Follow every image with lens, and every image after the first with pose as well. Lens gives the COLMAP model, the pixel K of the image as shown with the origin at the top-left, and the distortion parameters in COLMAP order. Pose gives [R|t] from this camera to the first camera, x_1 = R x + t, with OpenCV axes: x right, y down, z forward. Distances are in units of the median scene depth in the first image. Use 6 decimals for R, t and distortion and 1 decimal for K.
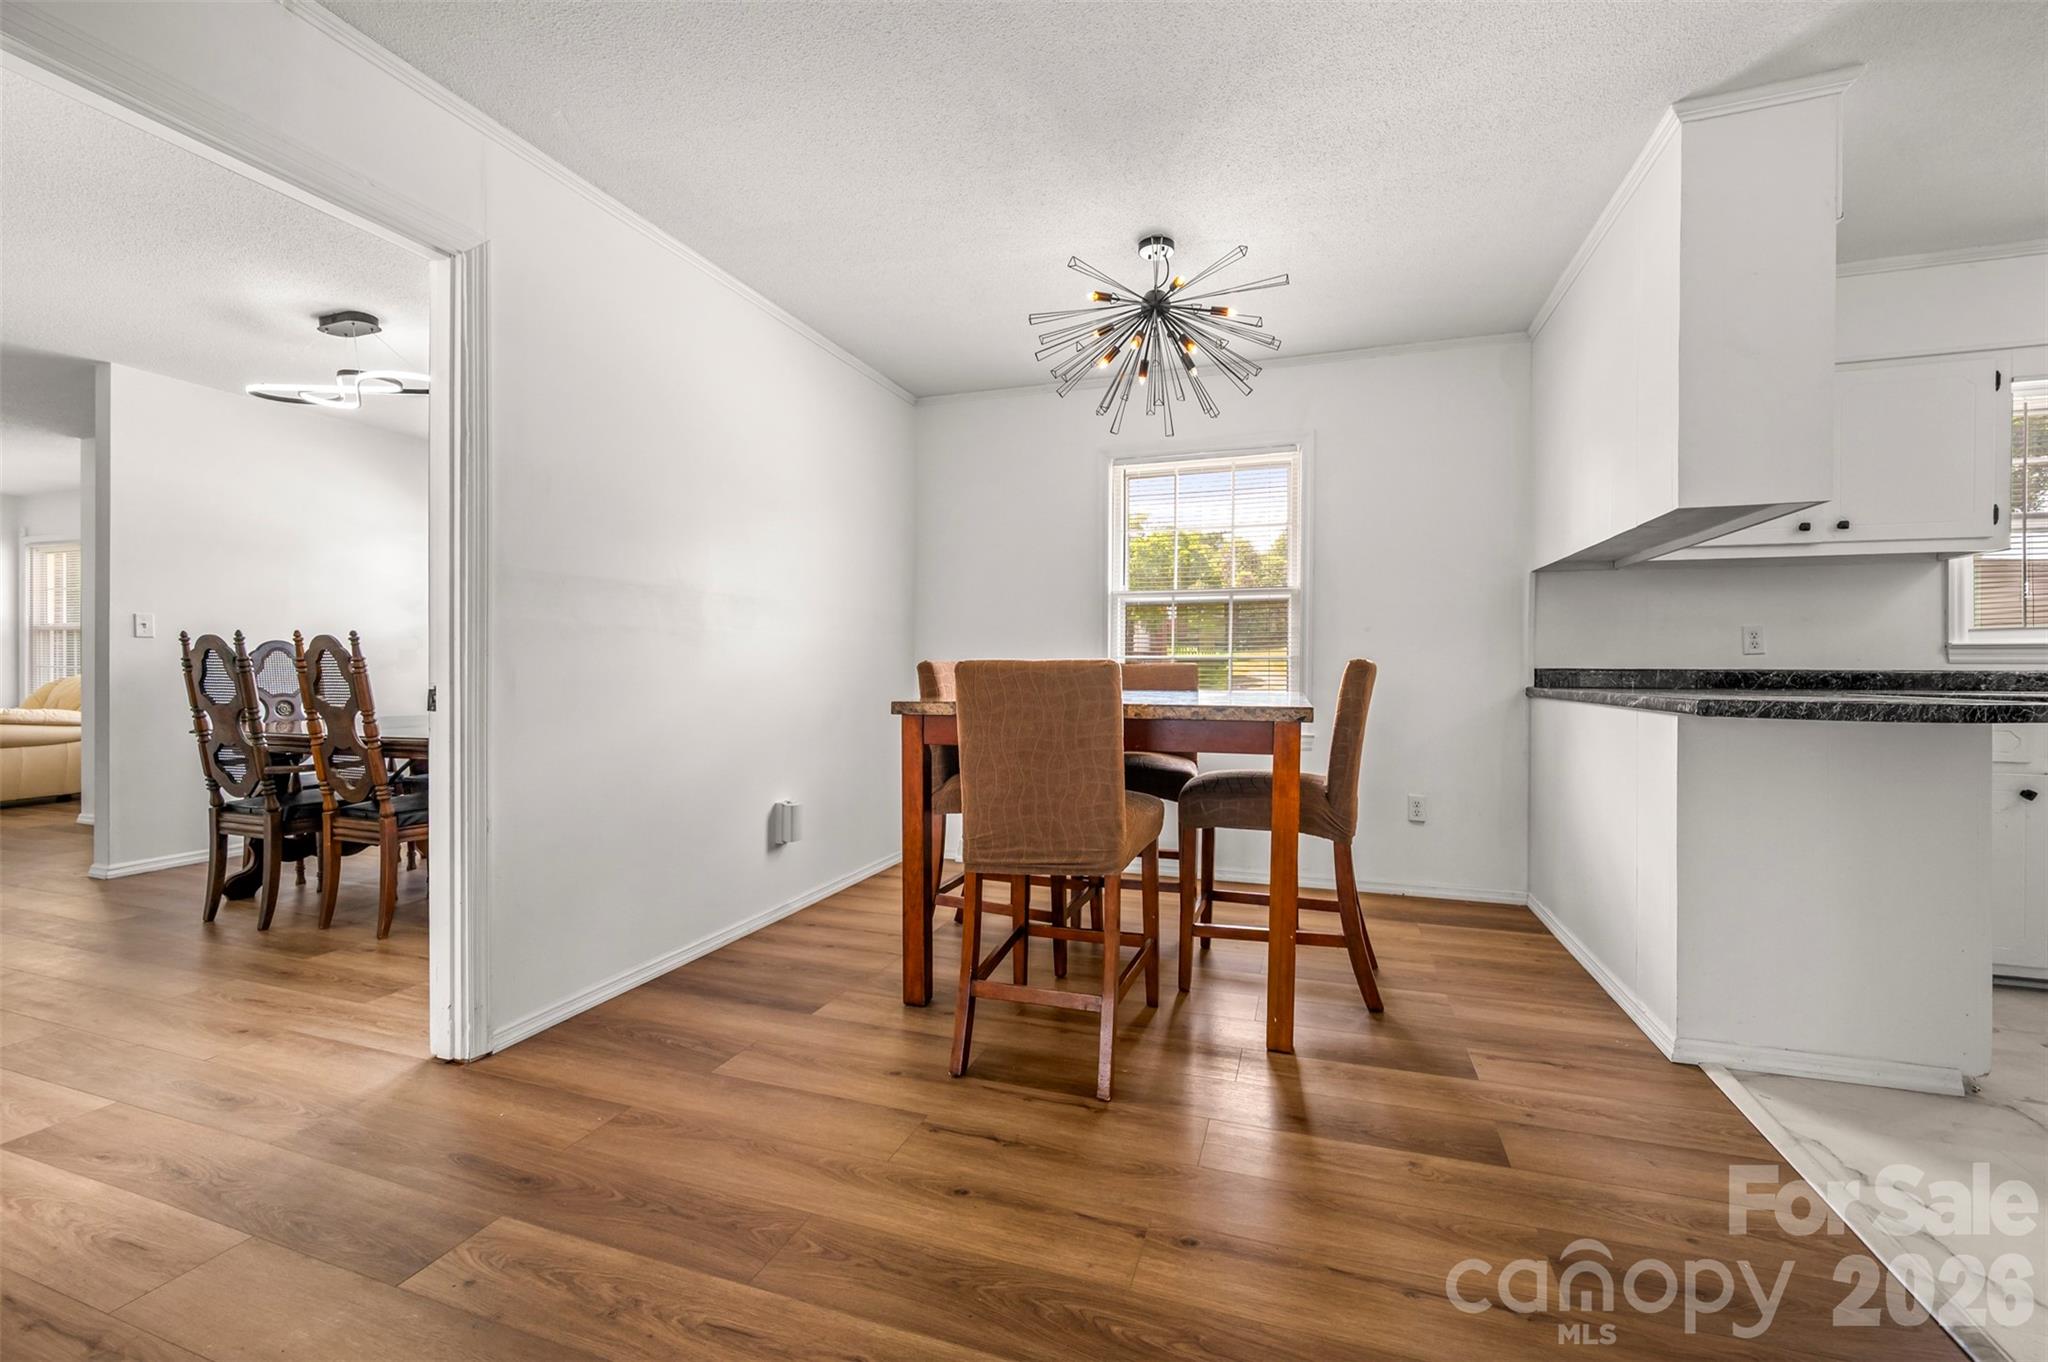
lens RADIAL K [[827.4, 0, 1027.2], [0, 827.4, 669.5], [0, 0, 1]] dist [-0.000561, -0.000504]
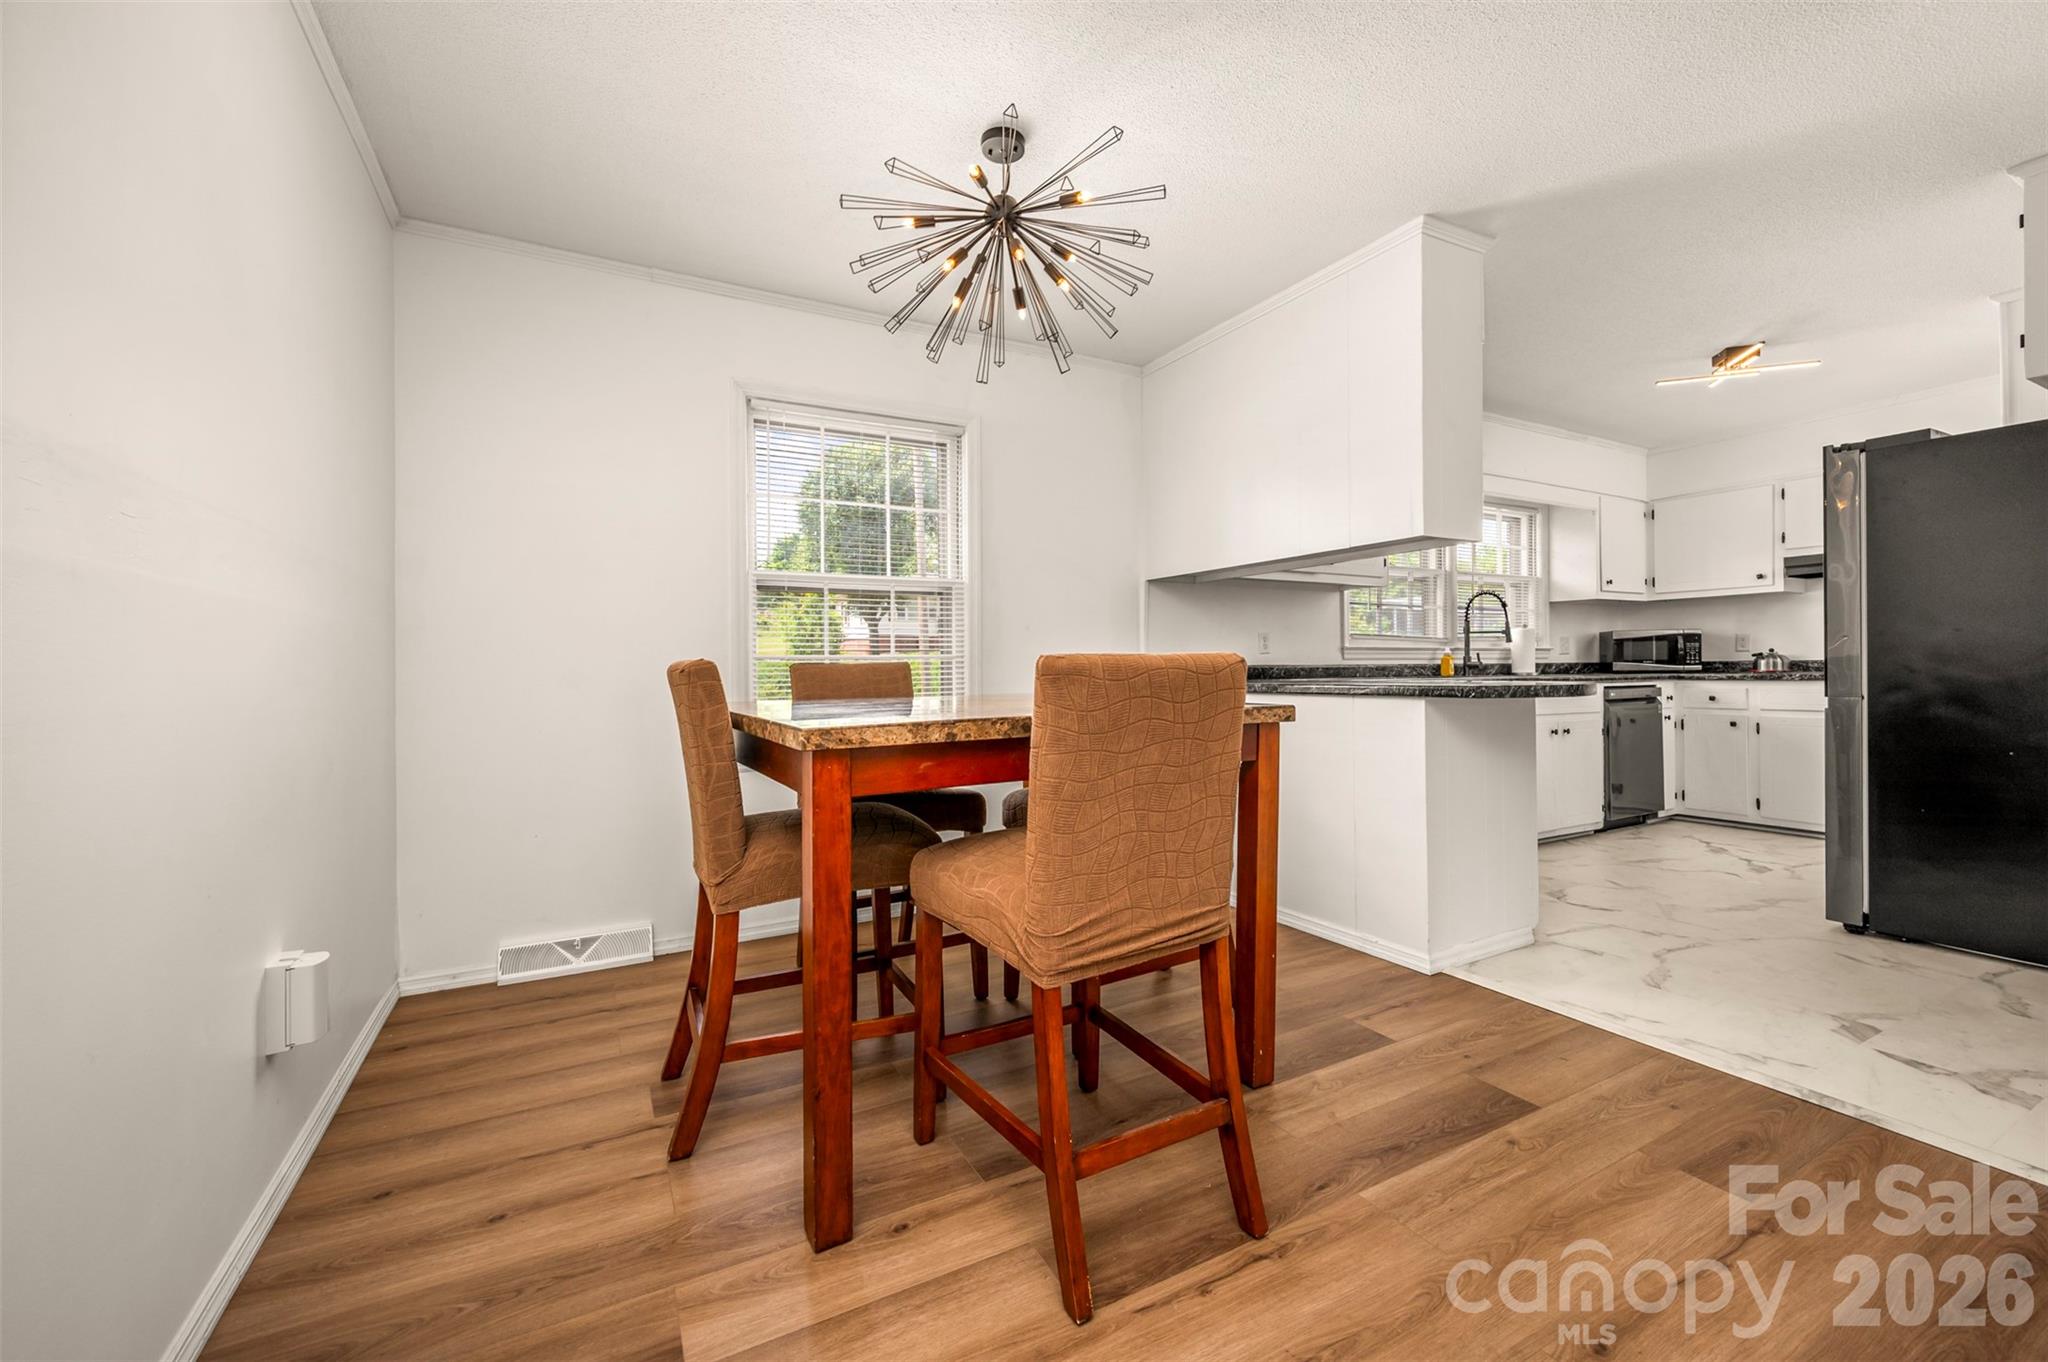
lens RADIAL K [[827.4, 0, 1025.9], [0, 827.4, 665.5], [0, 0, 1]] dist [-0.000561, -0.000504]
pose [[0.681405, -0.007482, 0.731869, -0.400126], [0.014912, 0.999882, -0.003662, -0.000299], [-0.731755, 0.013409, 0.681436, 0.423222]]
